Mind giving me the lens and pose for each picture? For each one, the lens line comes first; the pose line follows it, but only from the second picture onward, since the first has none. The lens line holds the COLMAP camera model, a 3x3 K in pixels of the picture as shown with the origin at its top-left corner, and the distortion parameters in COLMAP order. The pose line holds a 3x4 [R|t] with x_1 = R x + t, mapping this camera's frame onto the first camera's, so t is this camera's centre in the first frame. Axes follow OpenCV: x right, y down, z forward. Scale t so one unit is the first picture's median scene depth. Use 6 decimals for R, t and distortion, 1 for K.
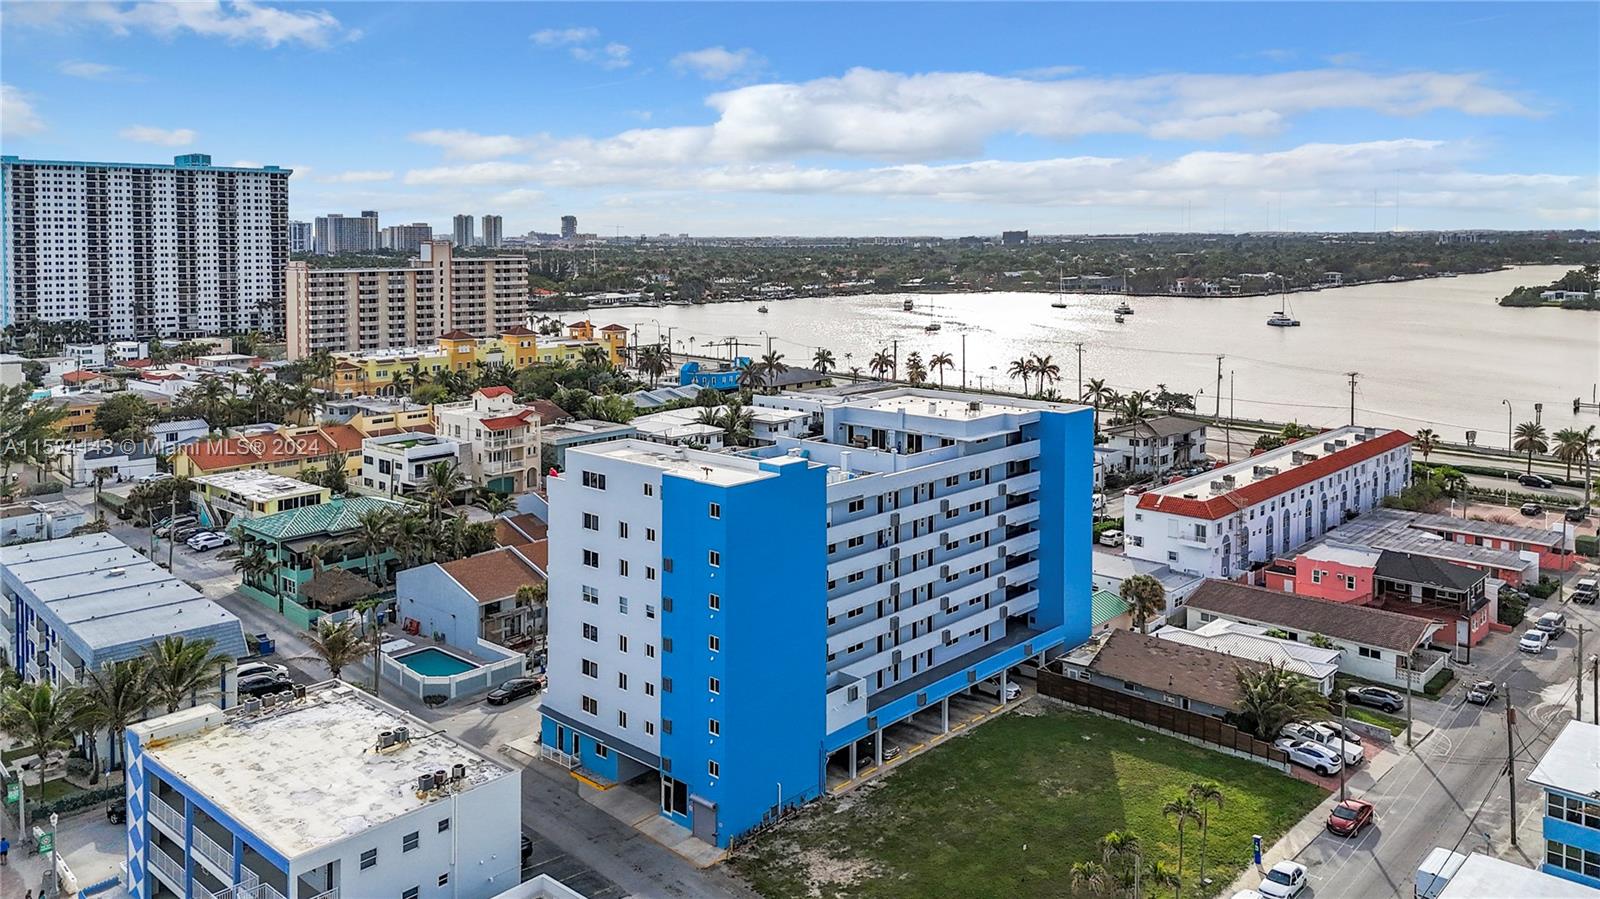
lens RADIAL K [[1213.7, 0, 797.9], [0, 1213.7, 278.8], [0, 0, 1]] dist [0.019394, -0.004926]
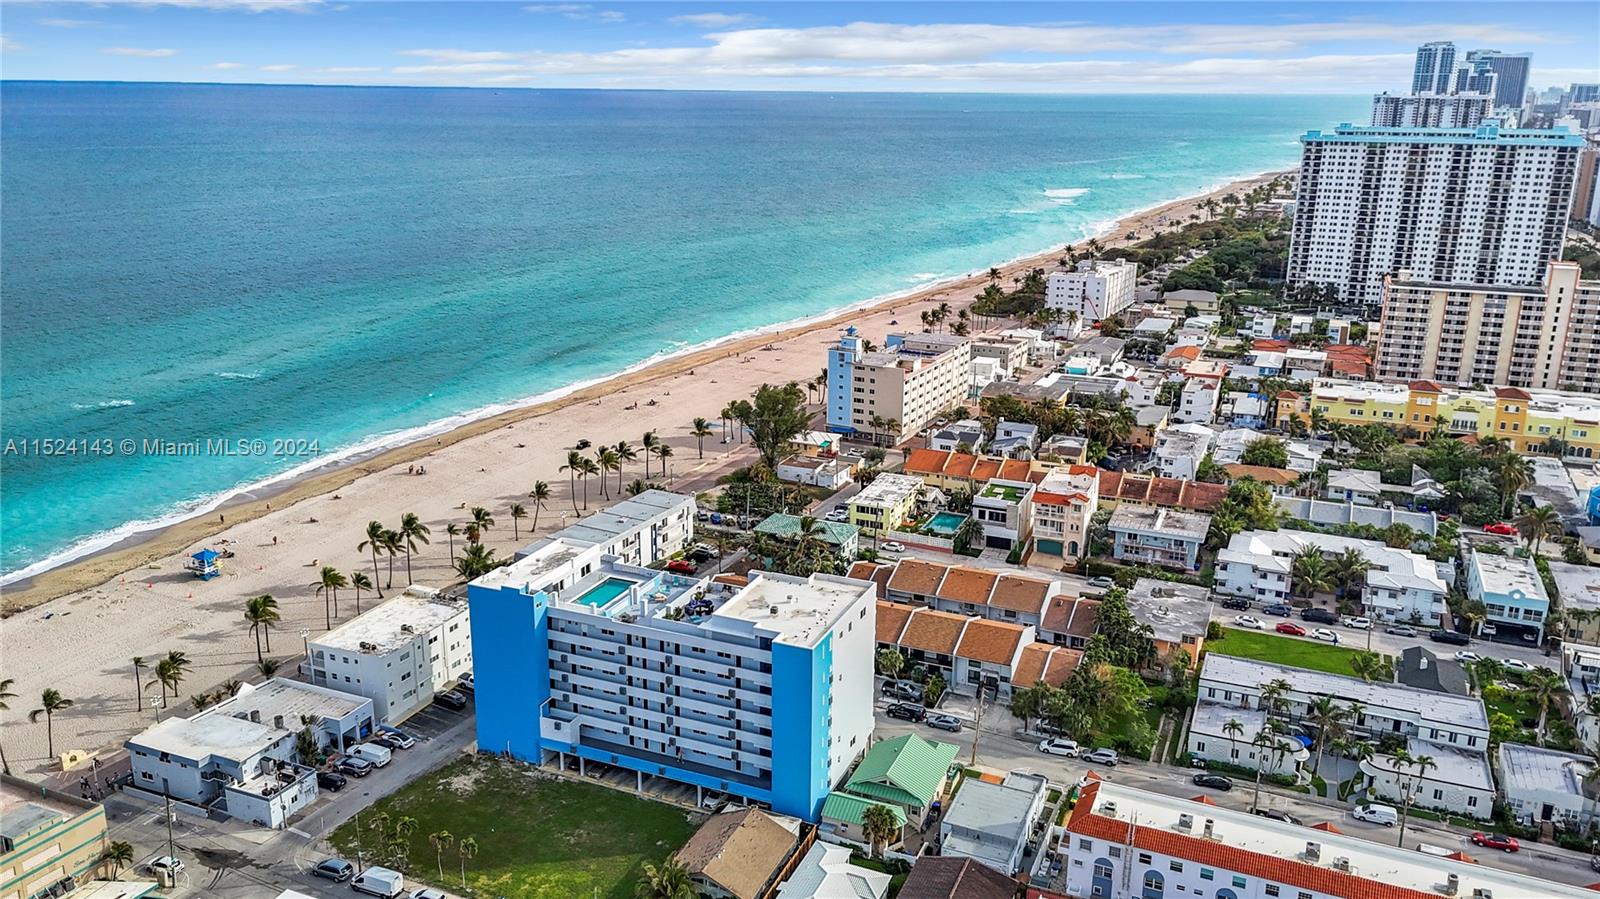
lens RADIAL K [[1225.4, 0, 802.7], [0, 1225.4, 447.0], [0, 0, 1]] dist [0.049795, -0.009271]
pose [[0.337201, 0.264489, -0.903516, 0.315937], [-0.043996, 0.963103, 0.265512, -0.101769], [0.940404, -0.049779, 0.336396, 0.142559]]
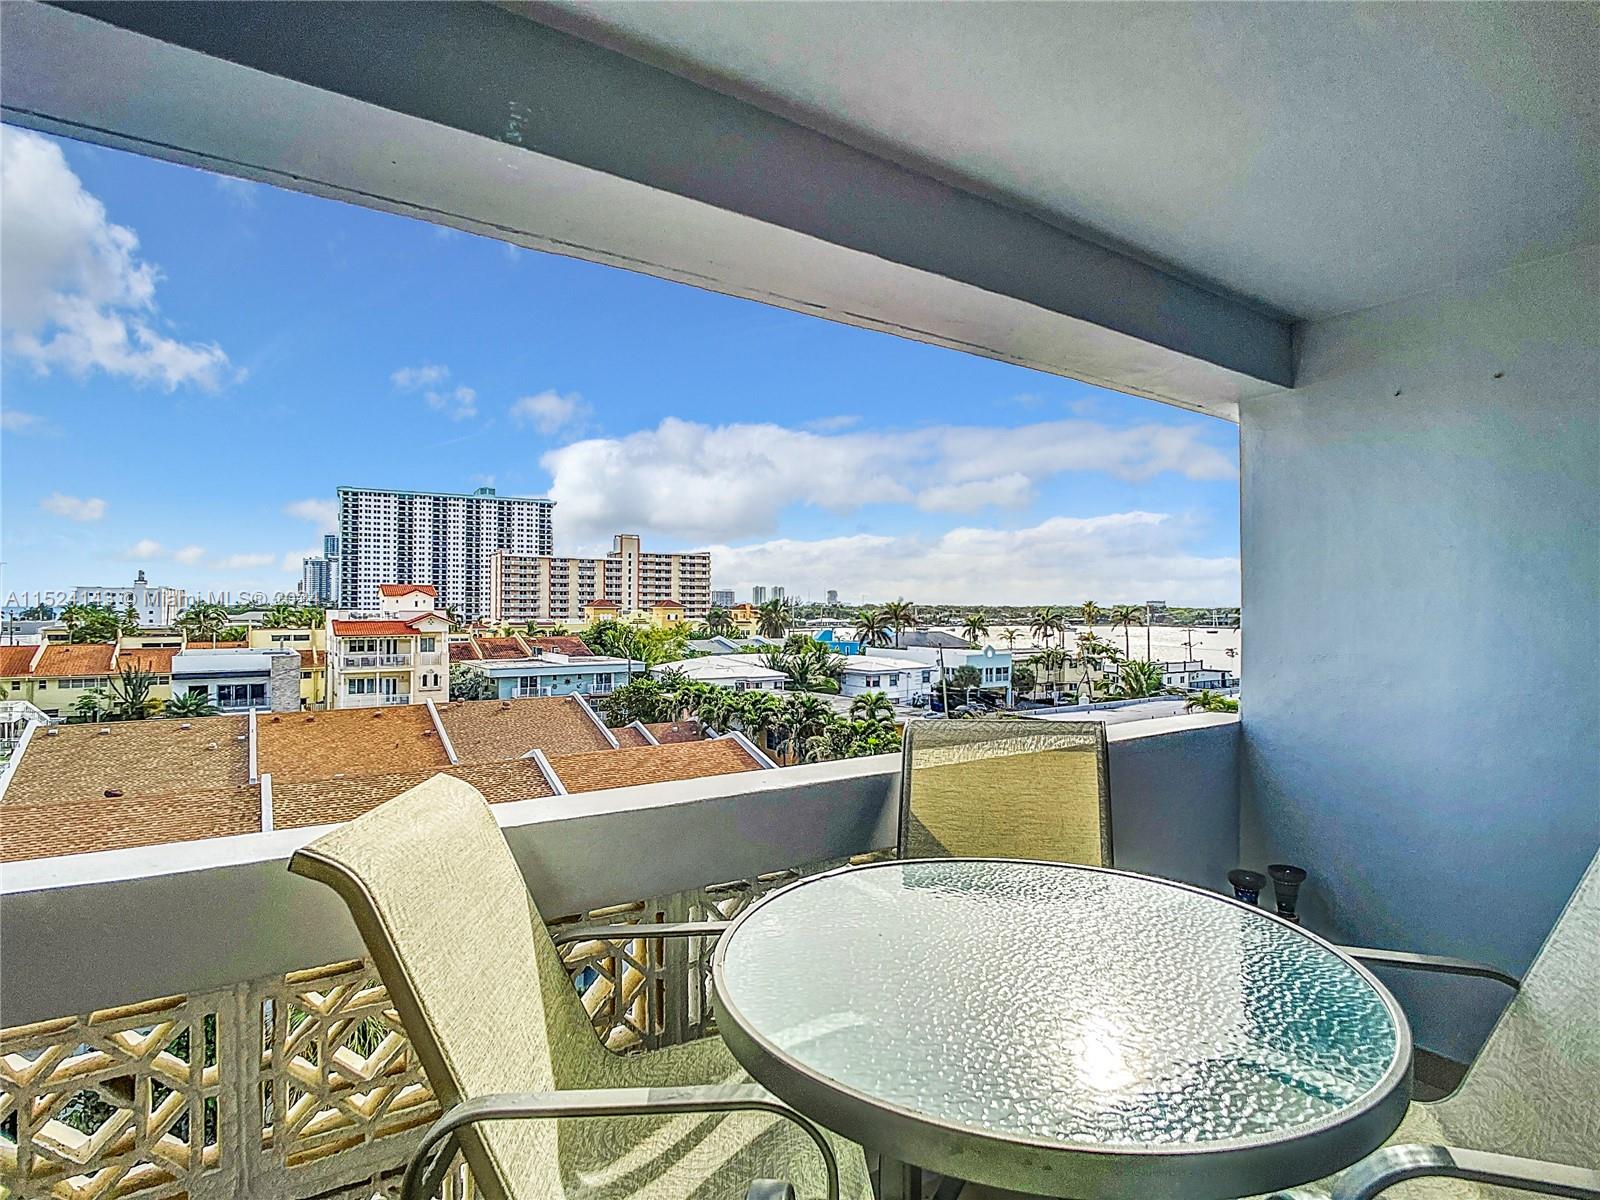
lens RADIAL K [[824.7, 0, 800.3], [0, 824.7, 599.0], [0, 0, 1]] dist [-0.020698, 0.002419]
pose [[0.973936, 0.004575, -0.226778, 0.021491], [-0.014546, 0.998998, -0.042317, 0.047753], [0.226358, 0.044513, 0.973027, 0.265685]]
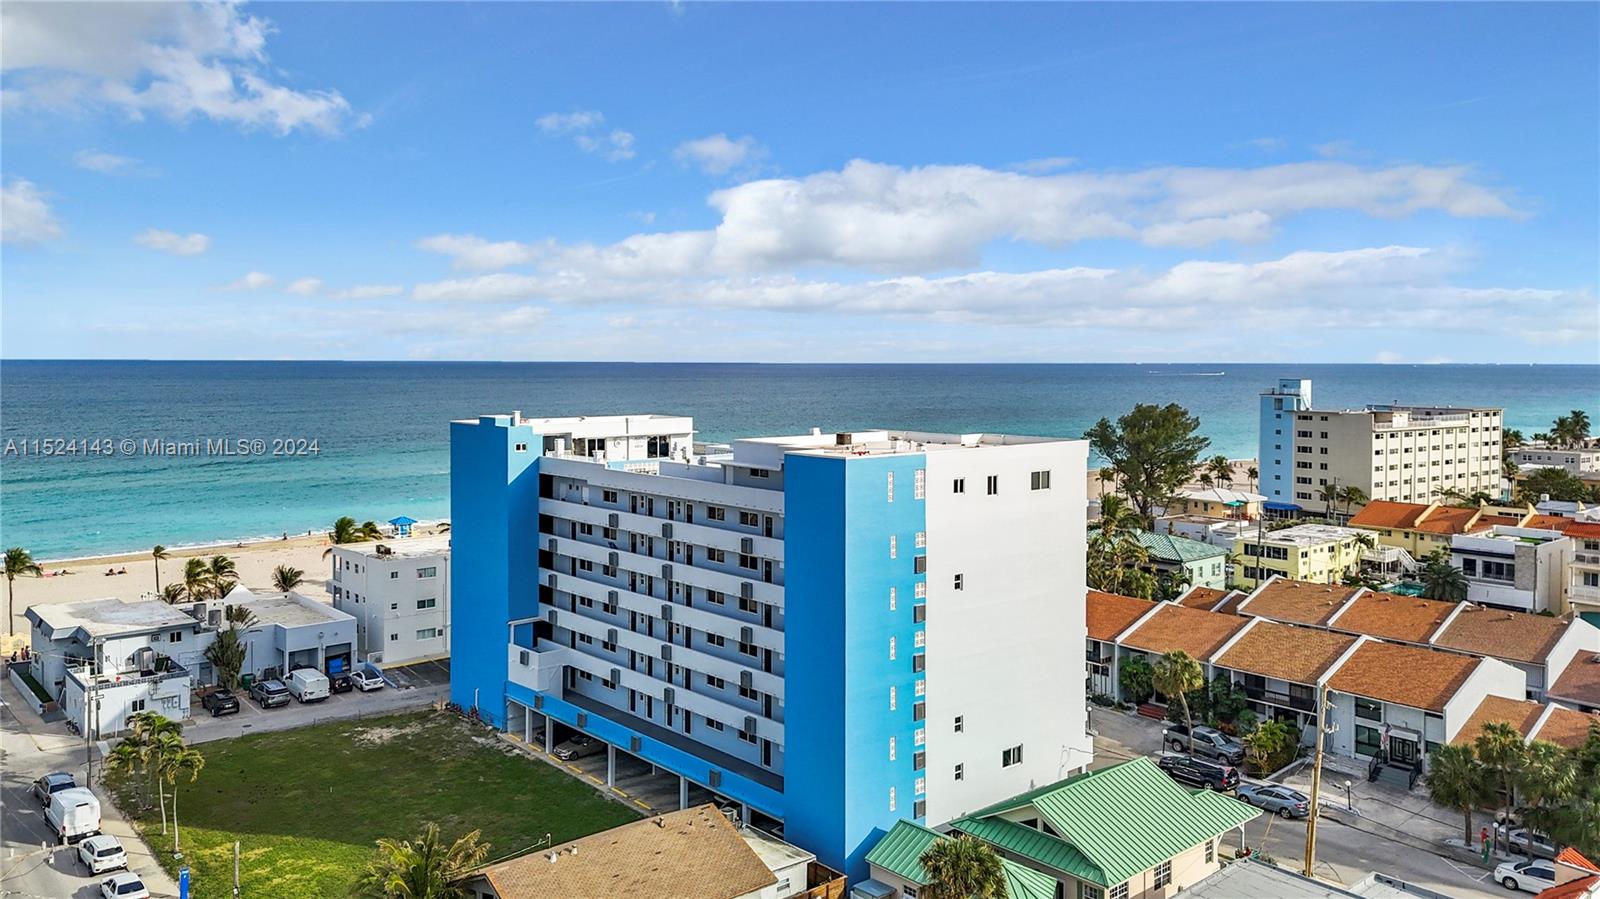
lens RADIAL K [[1192.5, 0, 799.2], [0, 1192.5, 384.8], [0, 0, 1]] dist [0.049169, -0.040729]
pose [[-0.106213, 0.023044, -0.994076, 0.194782], [-0.037263, 0.998937, 0.027138, 0.013678], [0.993645, 0.039925, -0.105241, 0.251746]]
